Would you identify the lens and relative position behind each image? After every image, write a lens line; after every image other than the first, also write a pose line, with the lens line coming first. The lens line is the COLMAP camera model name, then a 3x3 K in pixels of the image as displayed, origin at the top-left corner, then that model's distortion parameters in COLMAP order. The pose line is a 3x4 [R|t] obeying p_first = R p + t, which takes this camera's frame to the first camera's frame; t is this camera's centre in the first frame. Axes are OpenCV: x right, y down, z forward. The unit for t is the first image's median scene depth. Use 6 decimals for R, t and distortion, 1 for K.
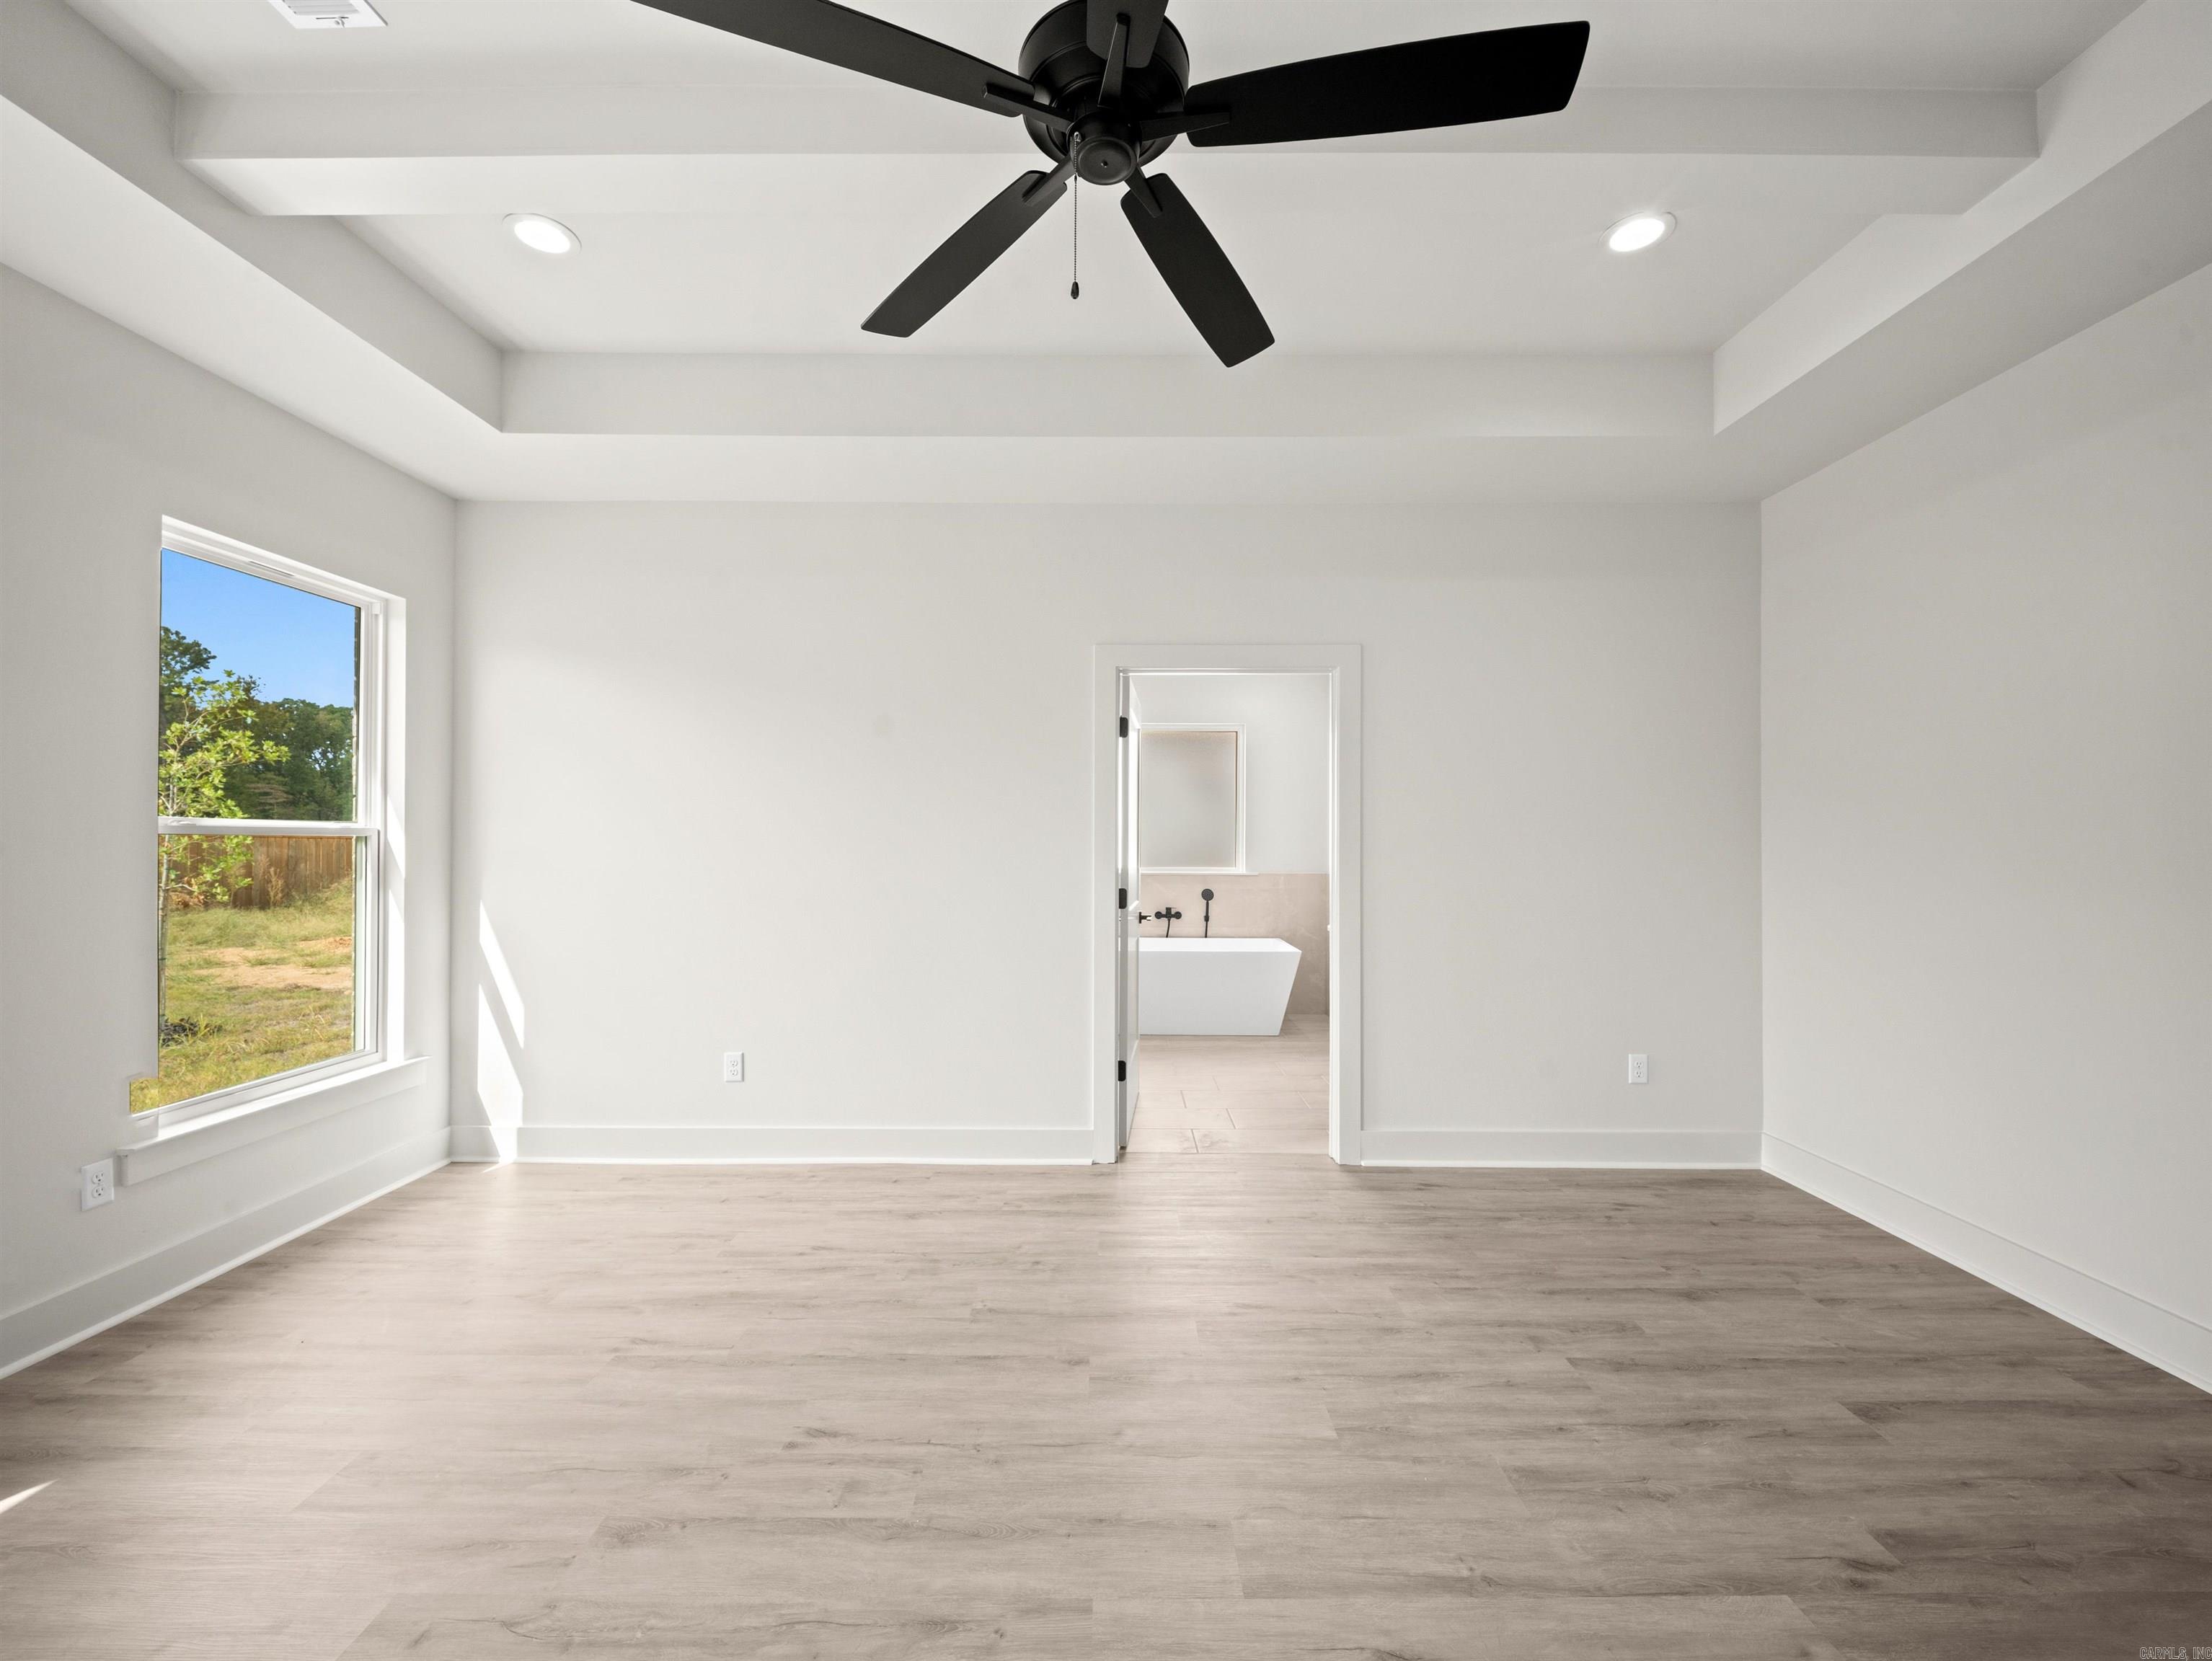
lens RADIAL K [[879.5, 0, 1114.4], [0, 879.5, 837.6], [0, 0, 1]] dist [0.000221, -0.003994]
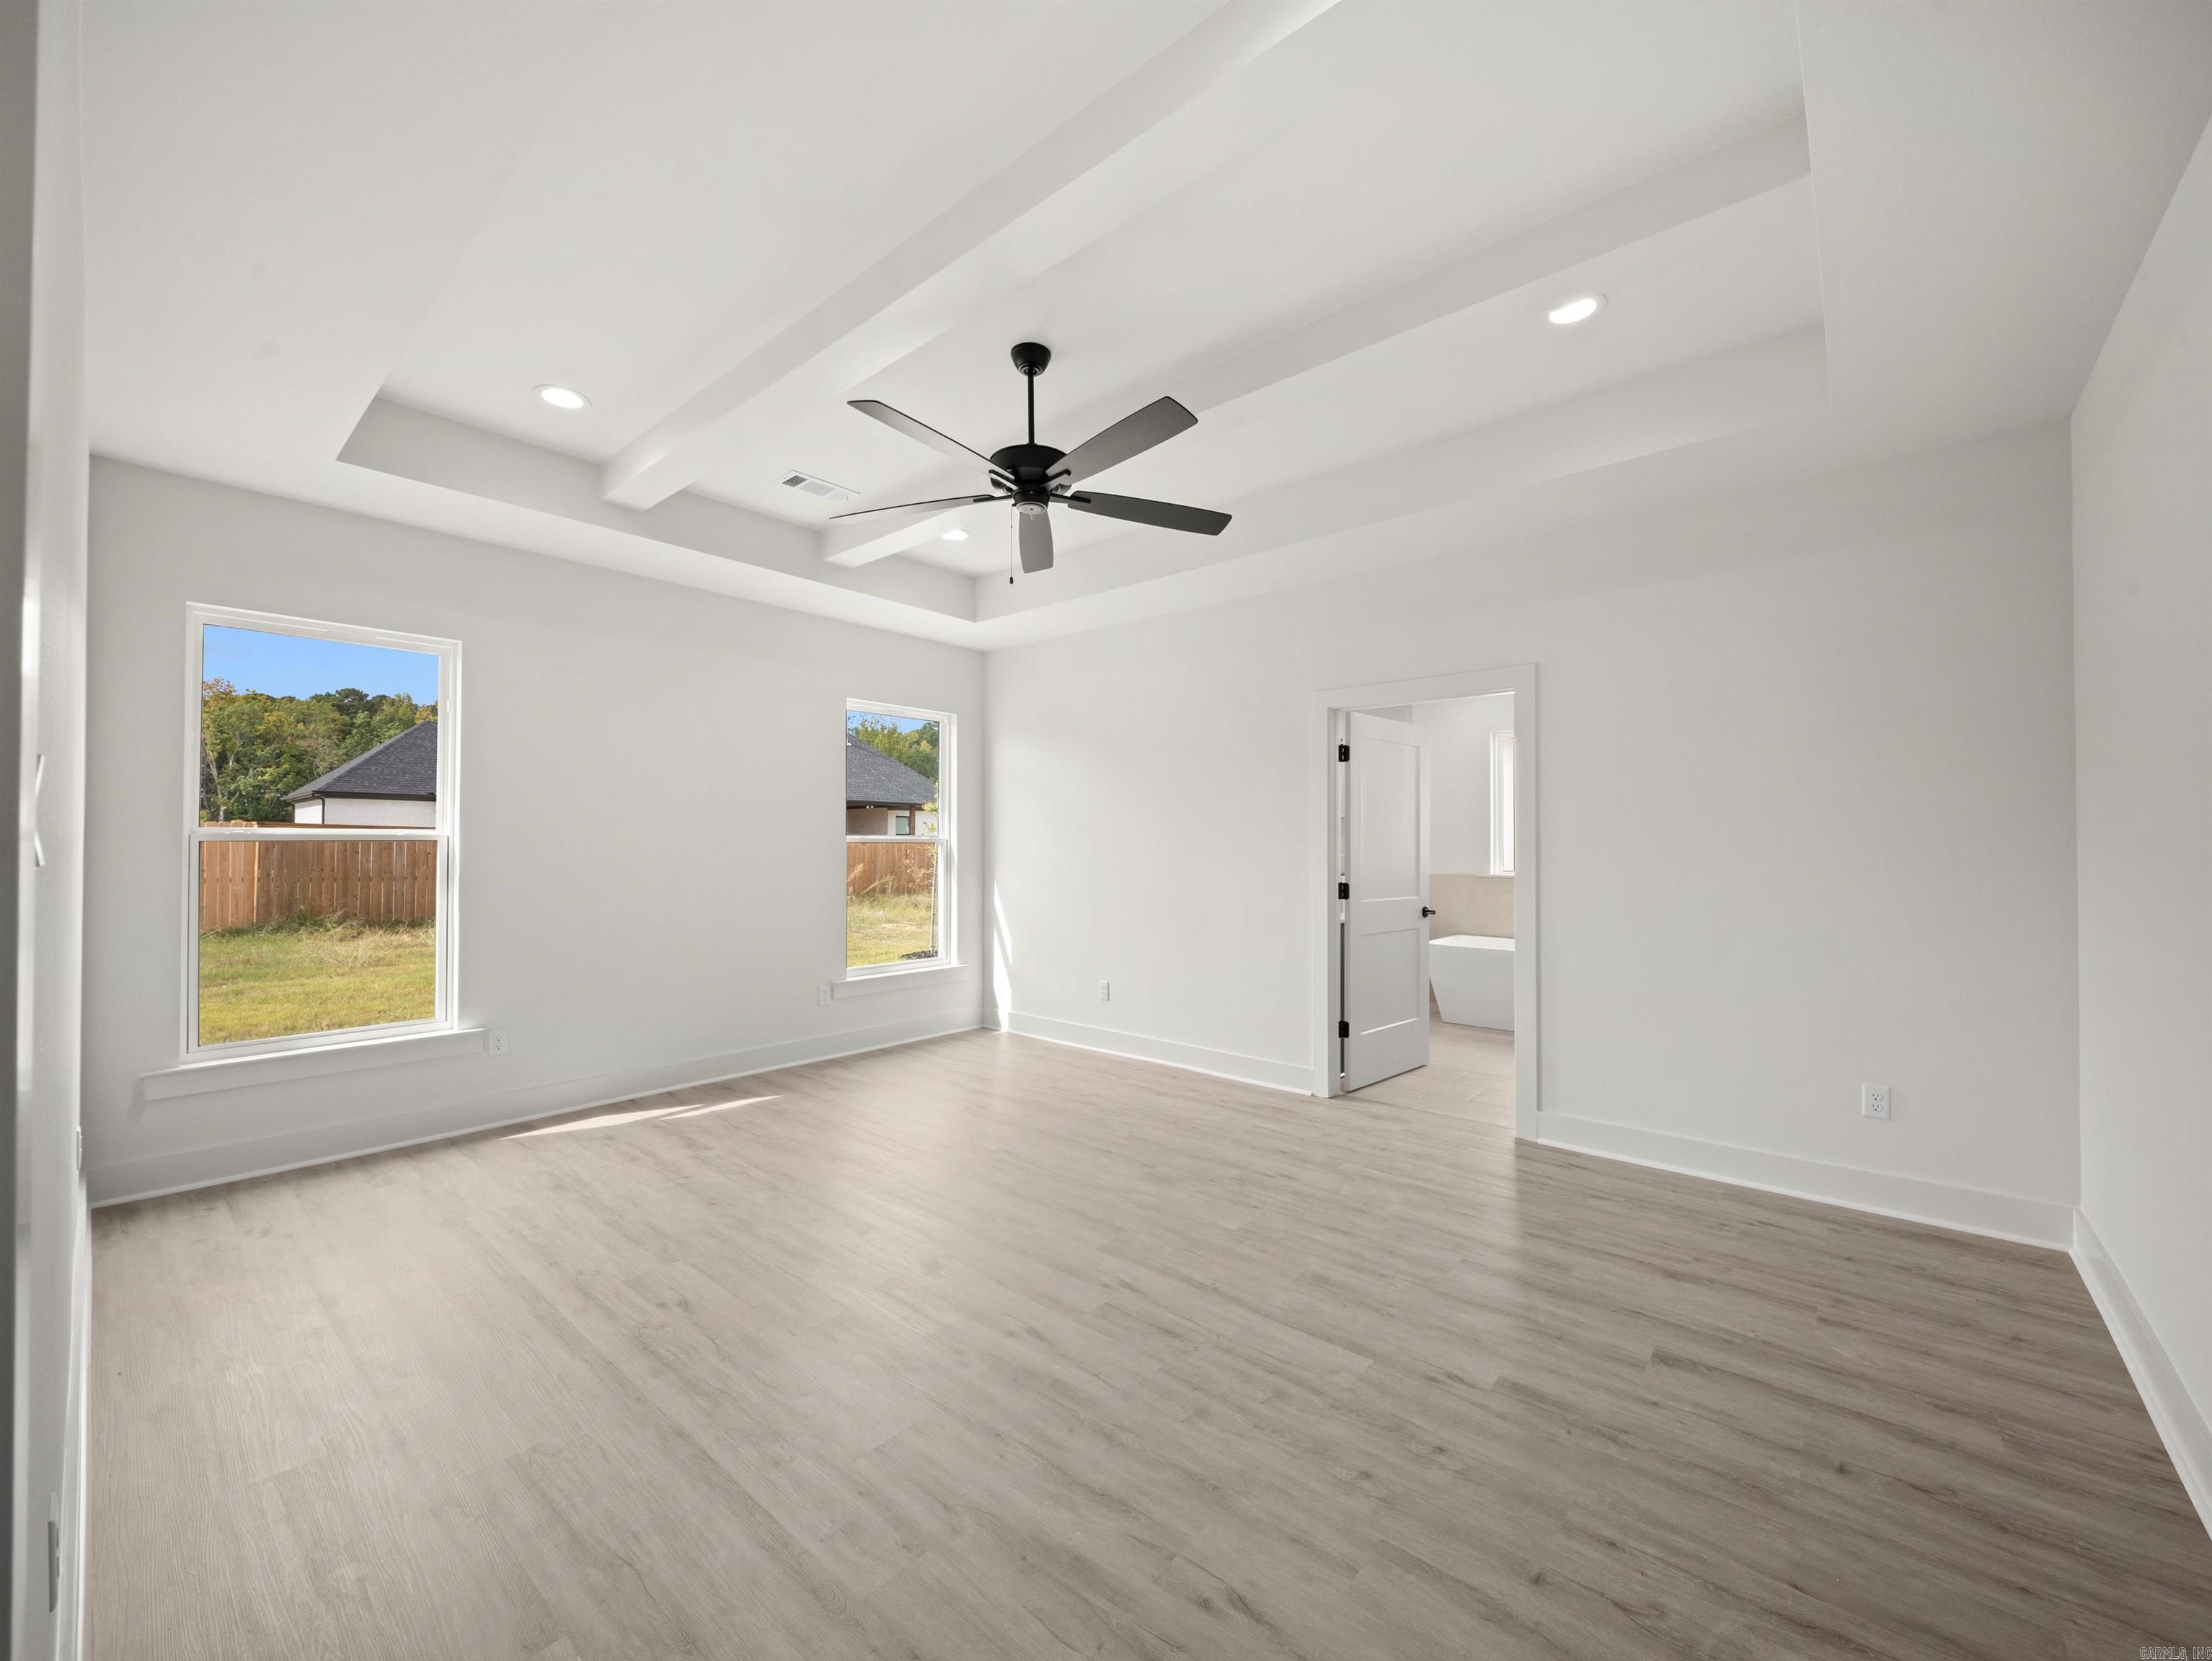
lens RADIAL K [[879.5, 0, 1119.7], [0, 879.5, 834.8], [0, 0, 1]] dist [0.000221, -0.003994]
pose [[0.762076, -0.009018, -0.647425, 0.703715], [0.002640, 0.999938, -0.010820, 0.002707], [0.647482, 0.006537, 0.762052, -0.199206]]
